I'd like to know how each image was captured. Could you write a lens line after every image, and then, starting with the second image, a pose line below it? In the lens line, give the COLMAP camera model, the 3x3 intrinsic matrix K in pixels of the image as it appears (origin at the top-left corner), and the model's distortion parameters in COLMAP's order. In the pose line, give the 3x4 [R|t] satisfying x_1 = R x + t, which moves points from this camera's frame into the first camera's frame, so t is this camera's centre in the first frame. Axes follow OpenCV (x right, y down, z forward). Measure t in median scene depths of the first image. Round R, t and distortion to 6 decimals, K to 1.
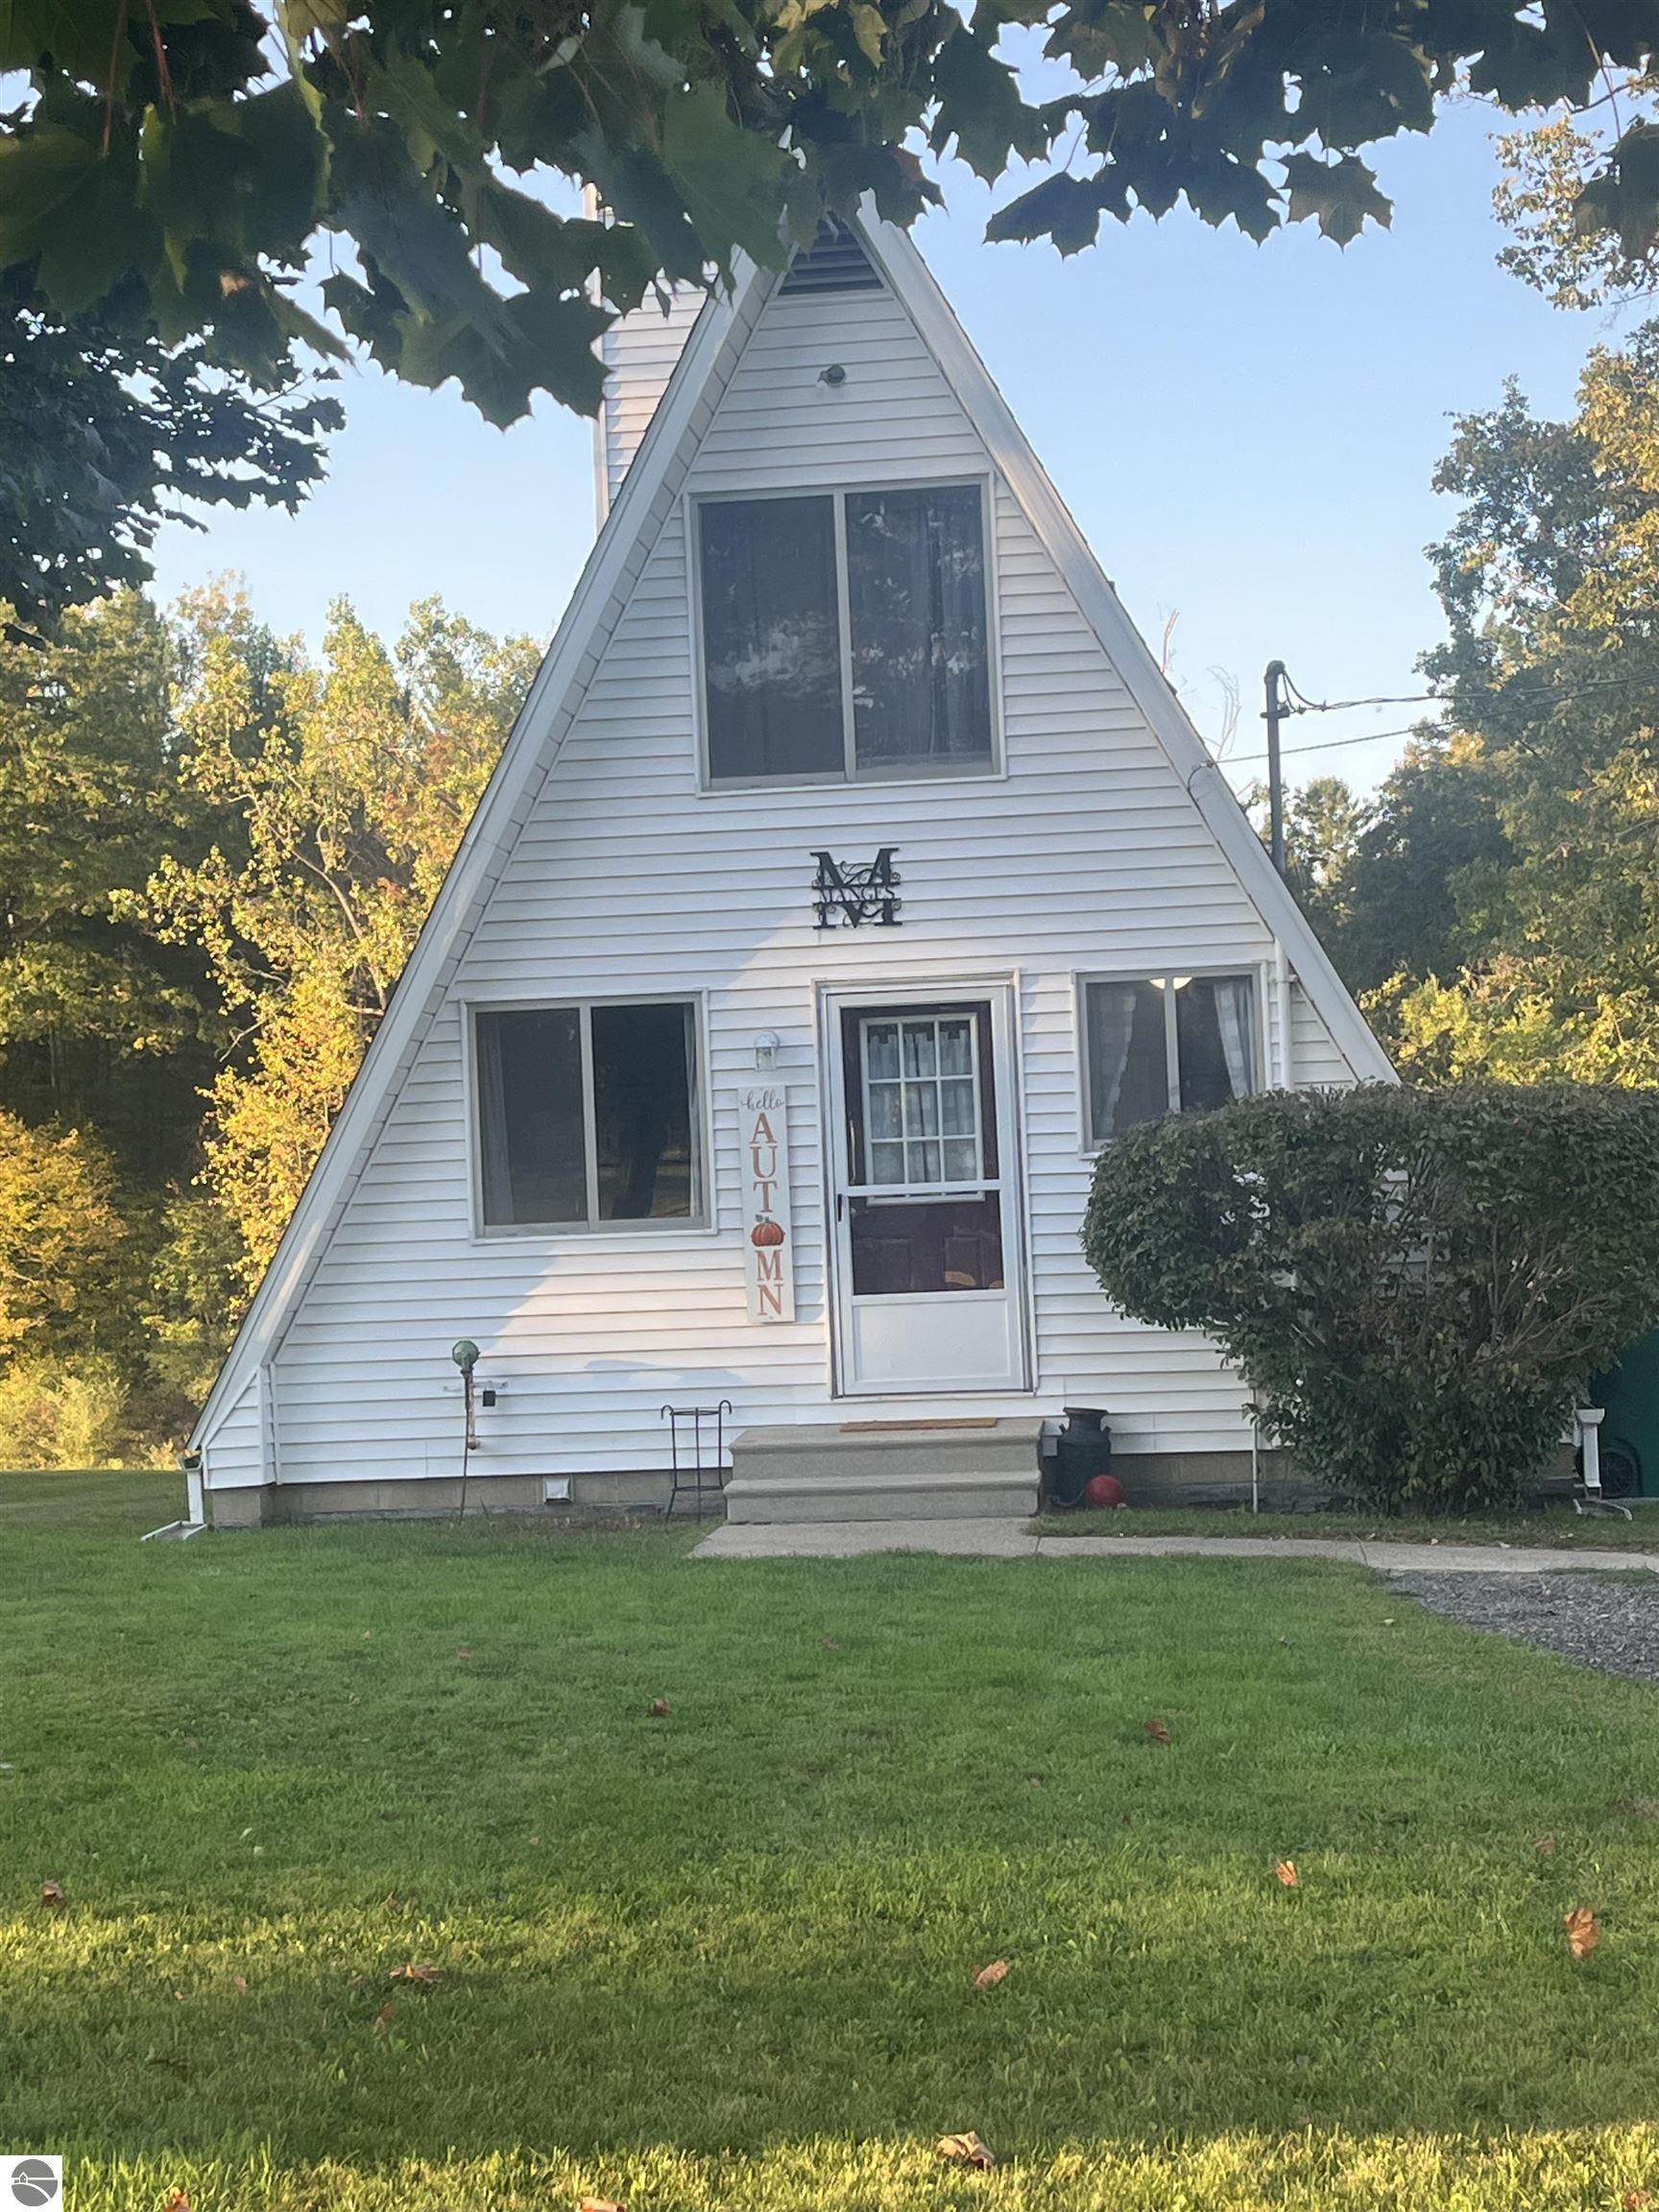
lens RADIAL K [[3553.7, 0, 834.1], [0, 3553.7, 1117.5], [0, 0, 1]] dist [0.030631, 0.000000]
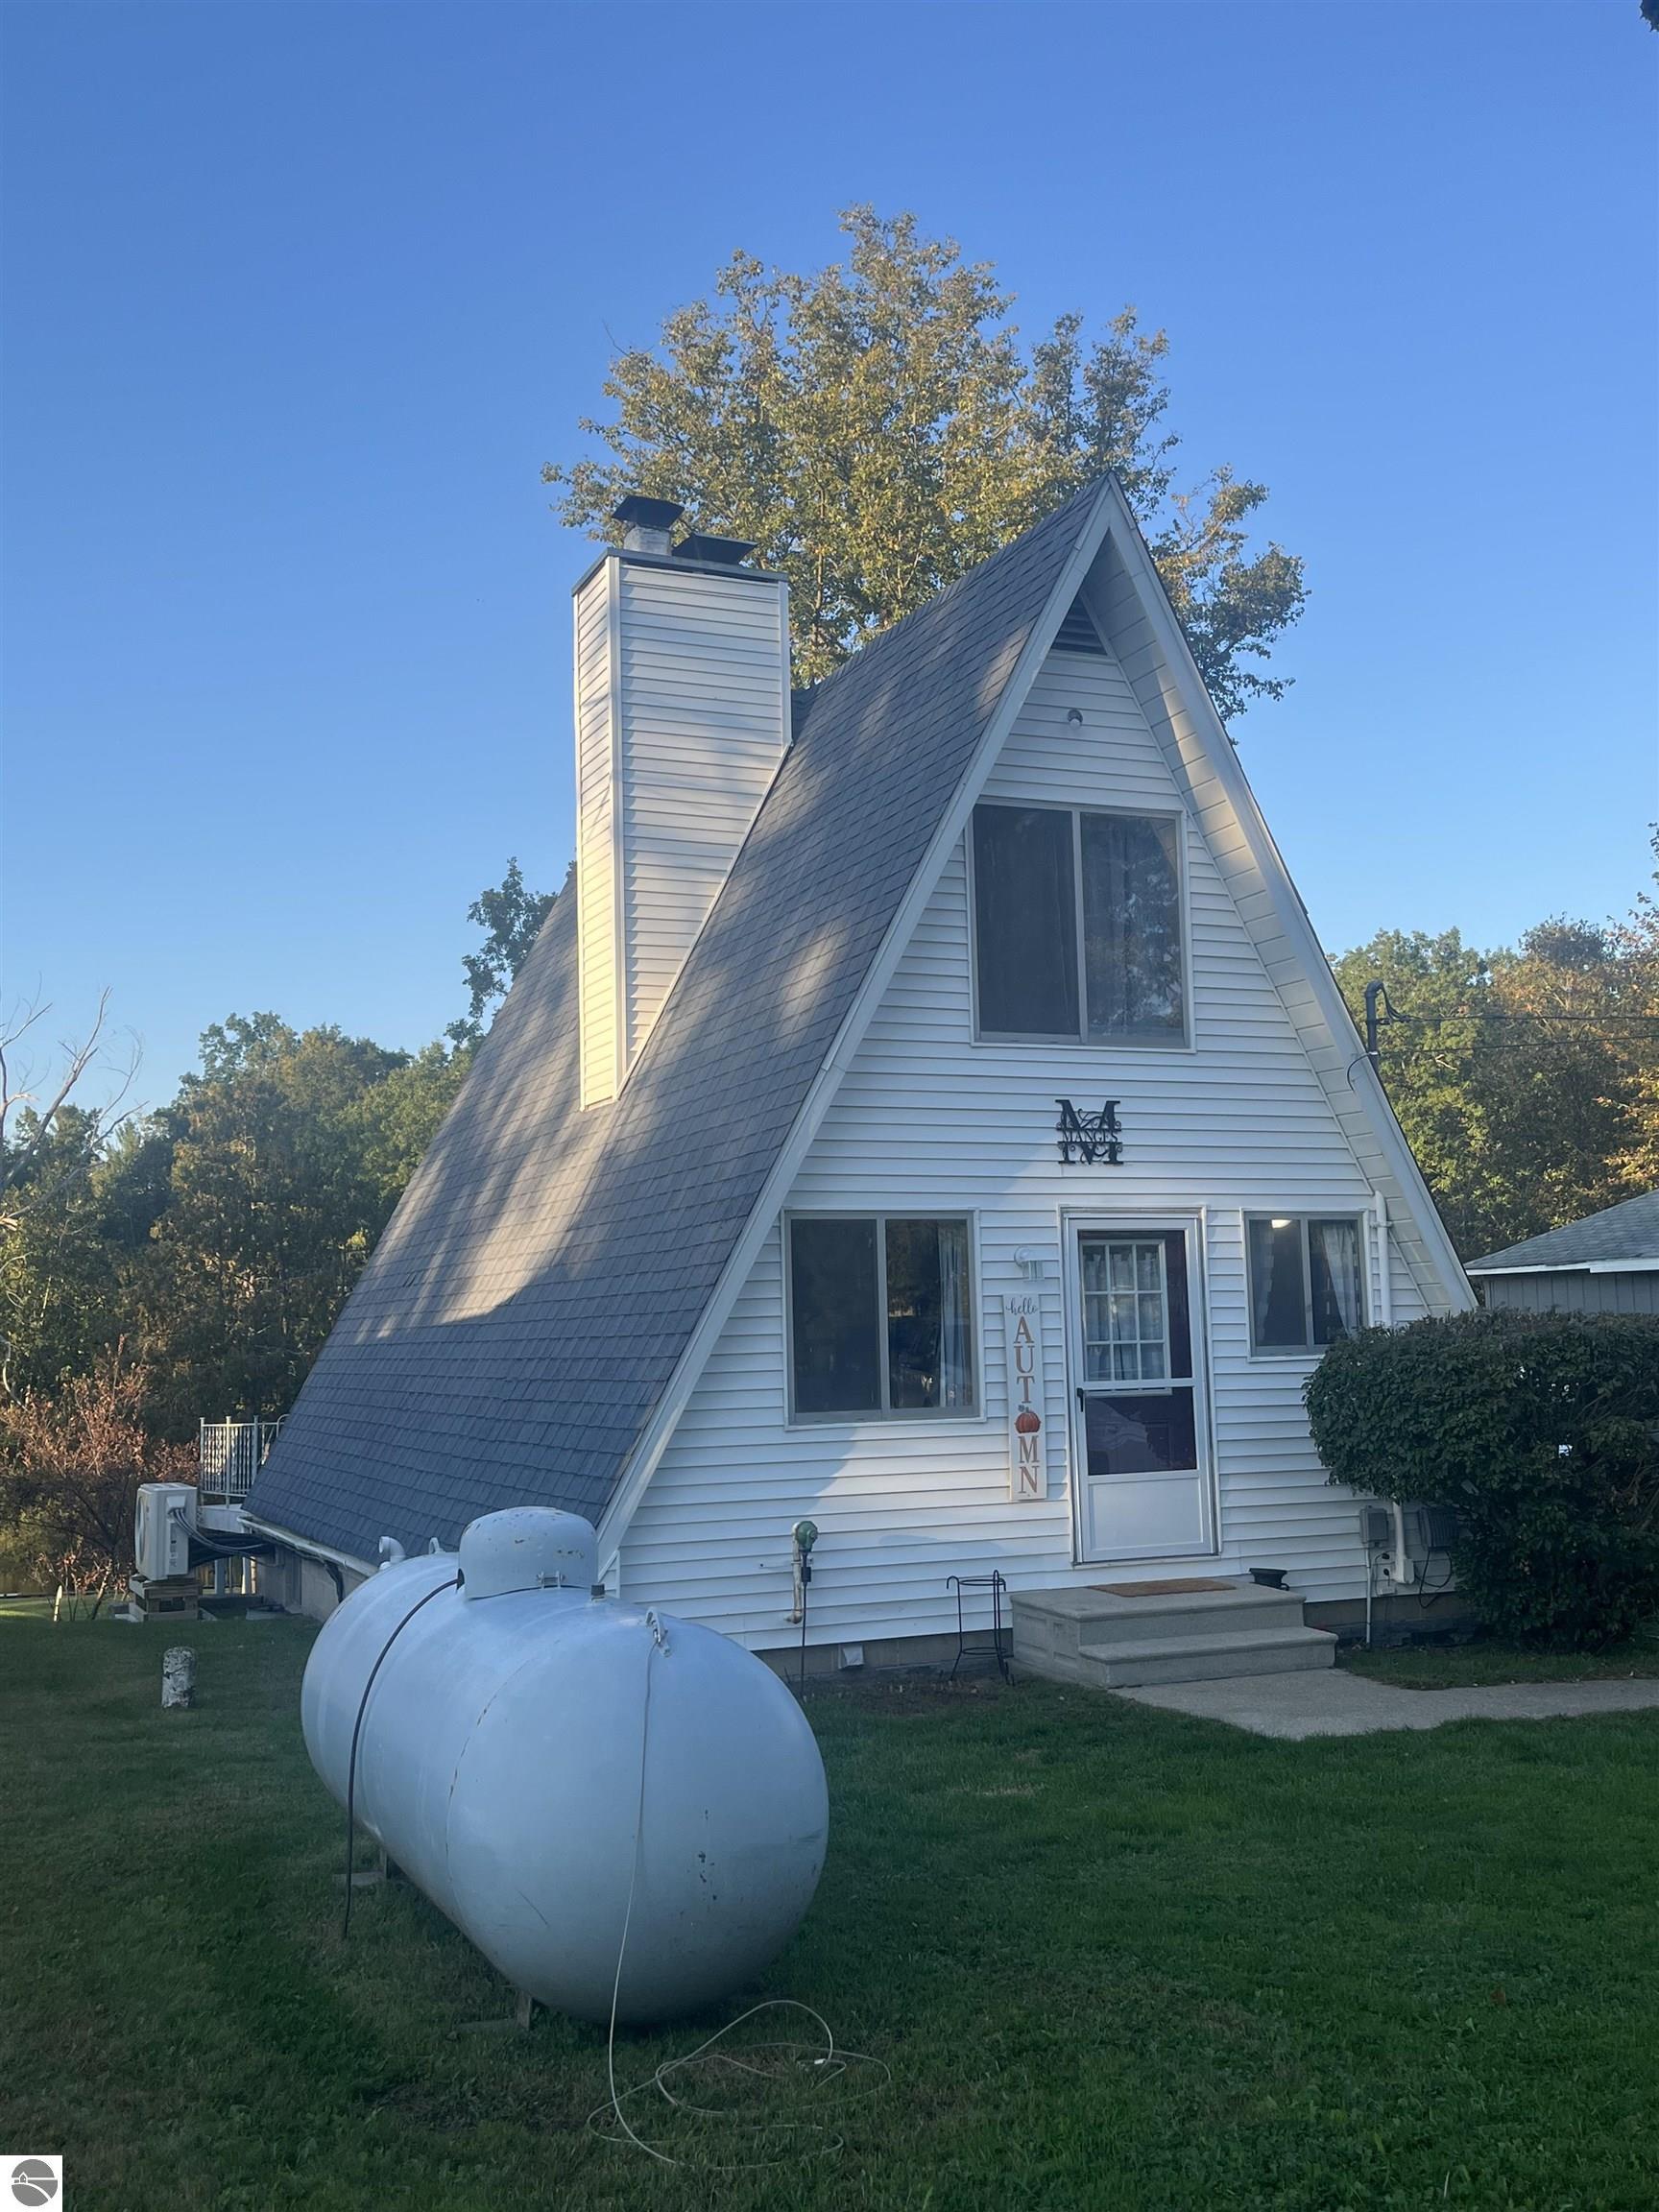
lens RADIAL K [[2078.7, 0, 818.0], [0, 2078.7, 1092.3], [0, 0, 1]] dist [0.052065, 0.000000]
pose [[0.874406, 0.077567, 0.478955, -0.413430], [-0.023635, 0.992776, -0.117630, 0.007402], [-0.484620, 0.091537, 0.869922, 0.429787]]
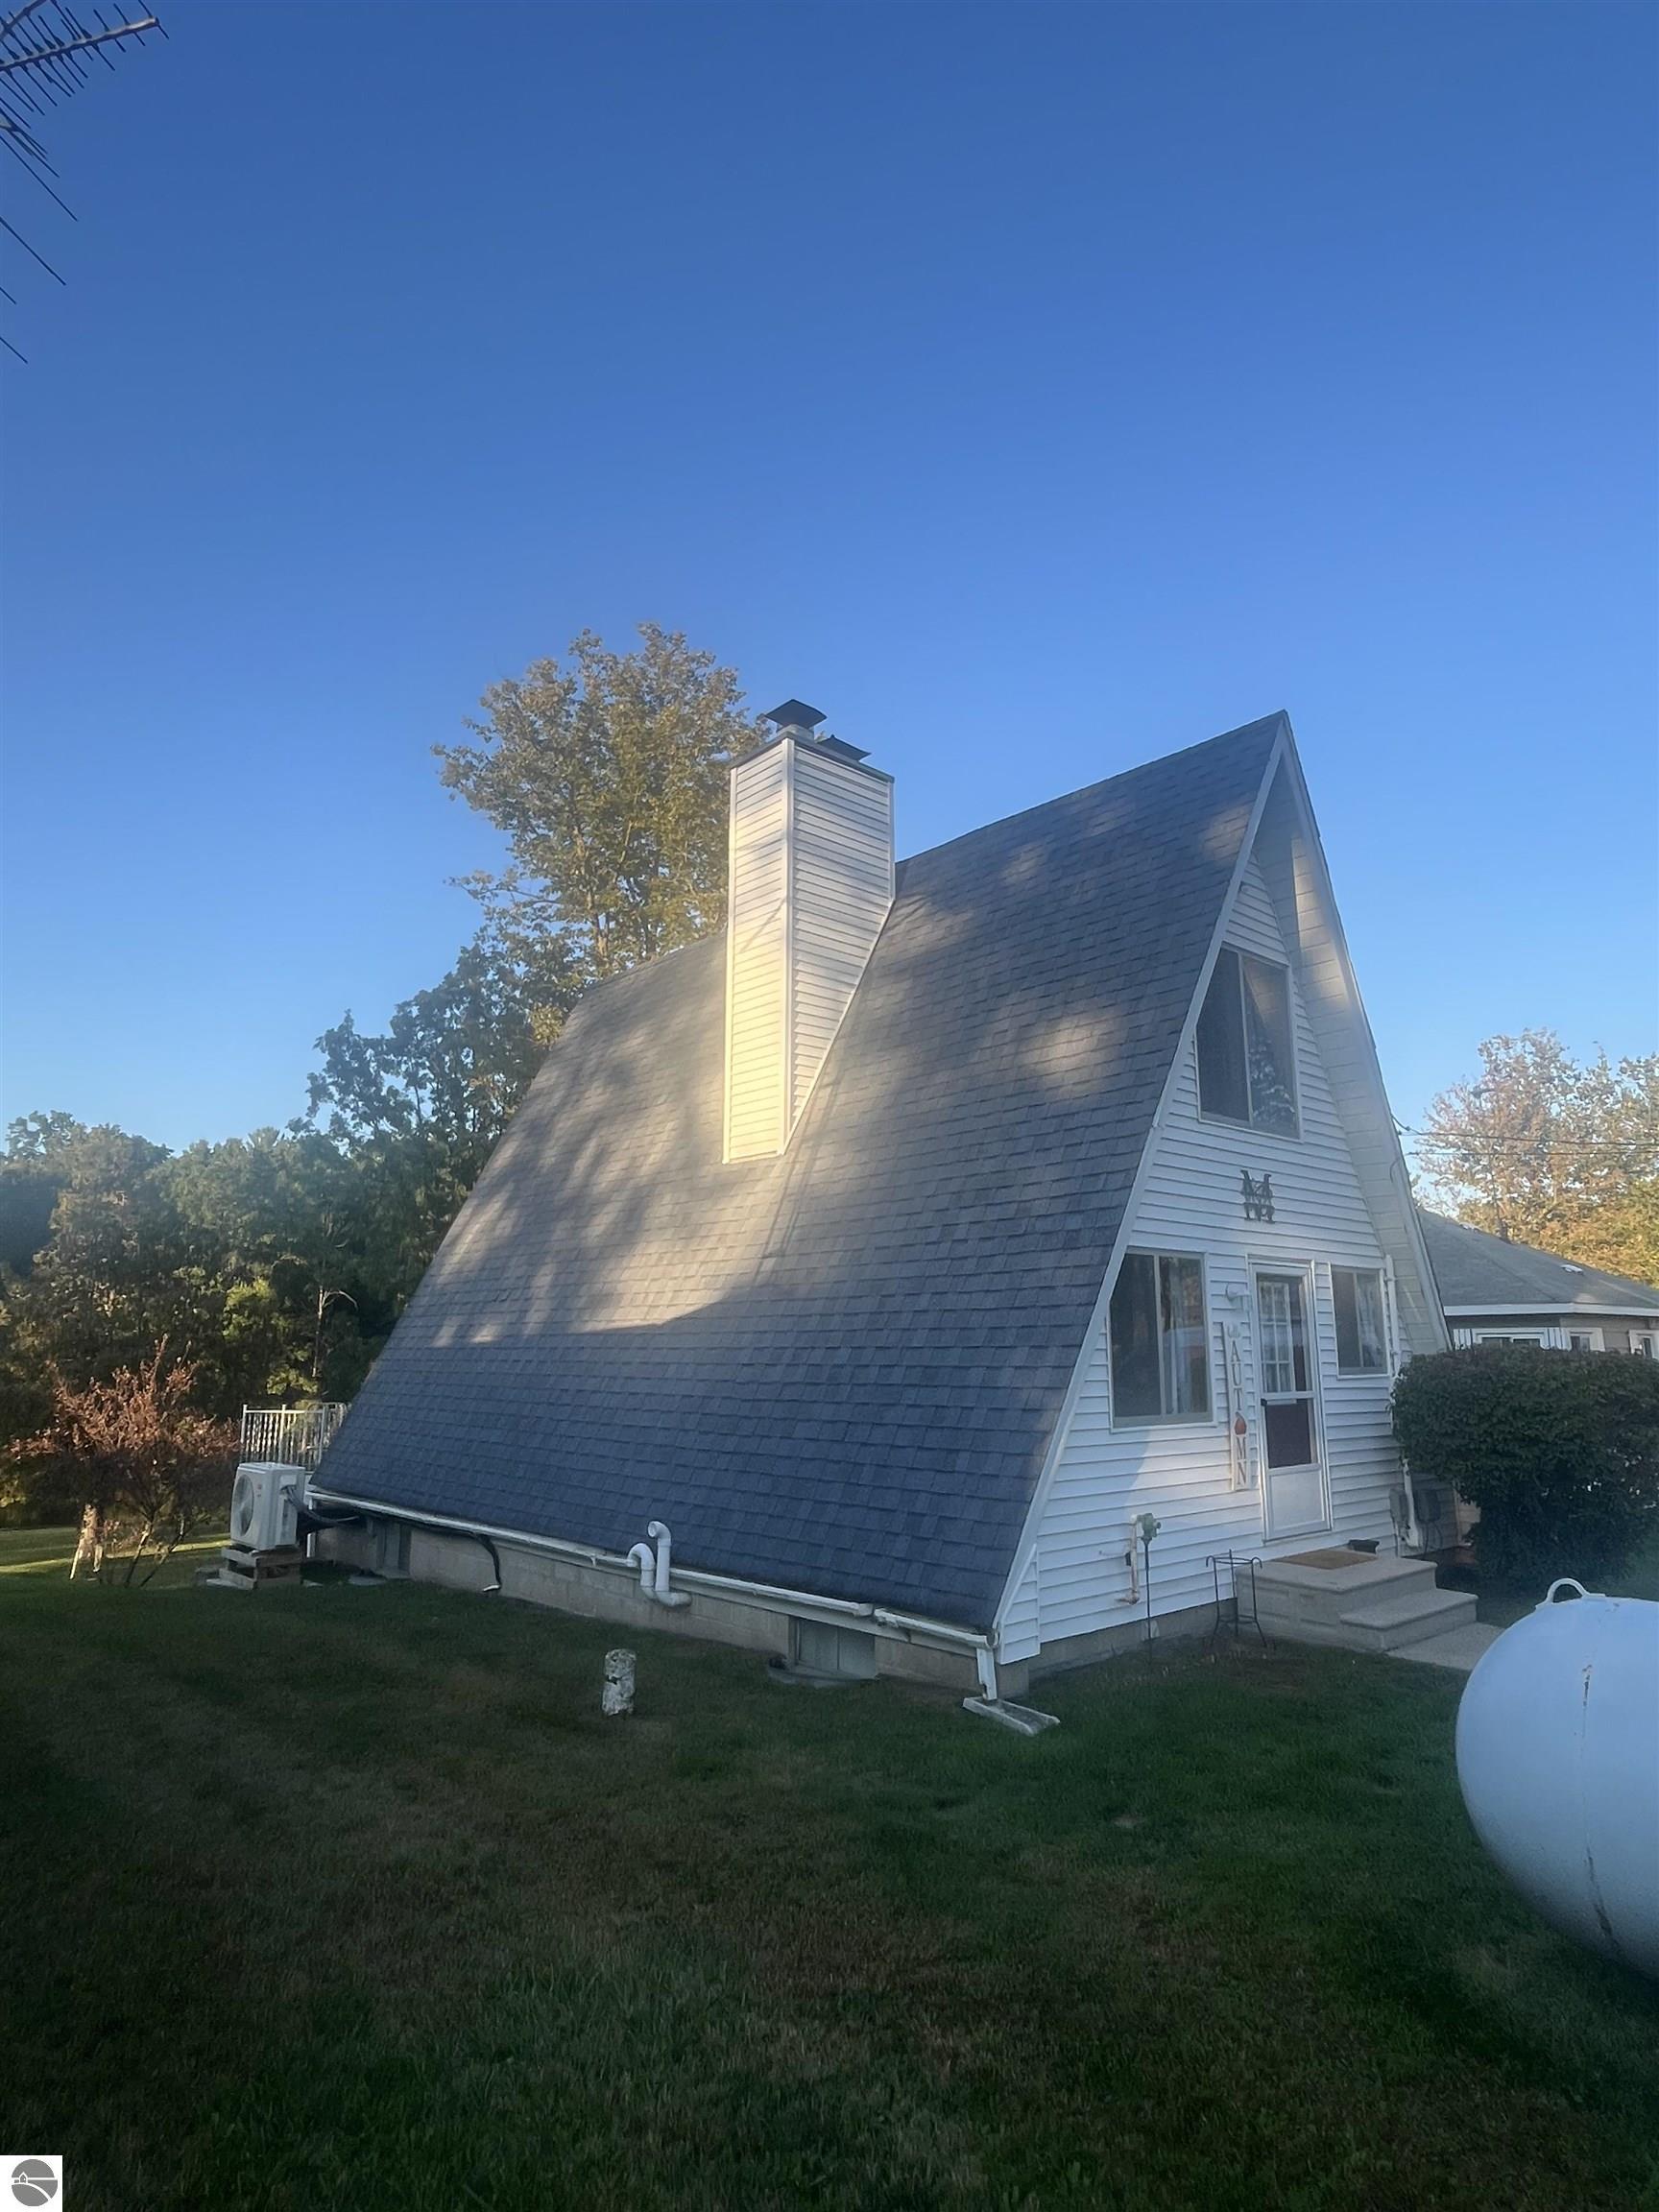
lens RADIAL K [[1250.3, 0, 831.5], [0, 1250.3, 1095.0], [0, 0, 1]] dist [-0.001253, -0.000104]
pose [[0.677283, 0.191025, 0.710490, -0.518376], [-0.047125, 0.974986, -0.217215, 0.019941], [-0.734211, 0.113634, 0.669344, 0.765709]]
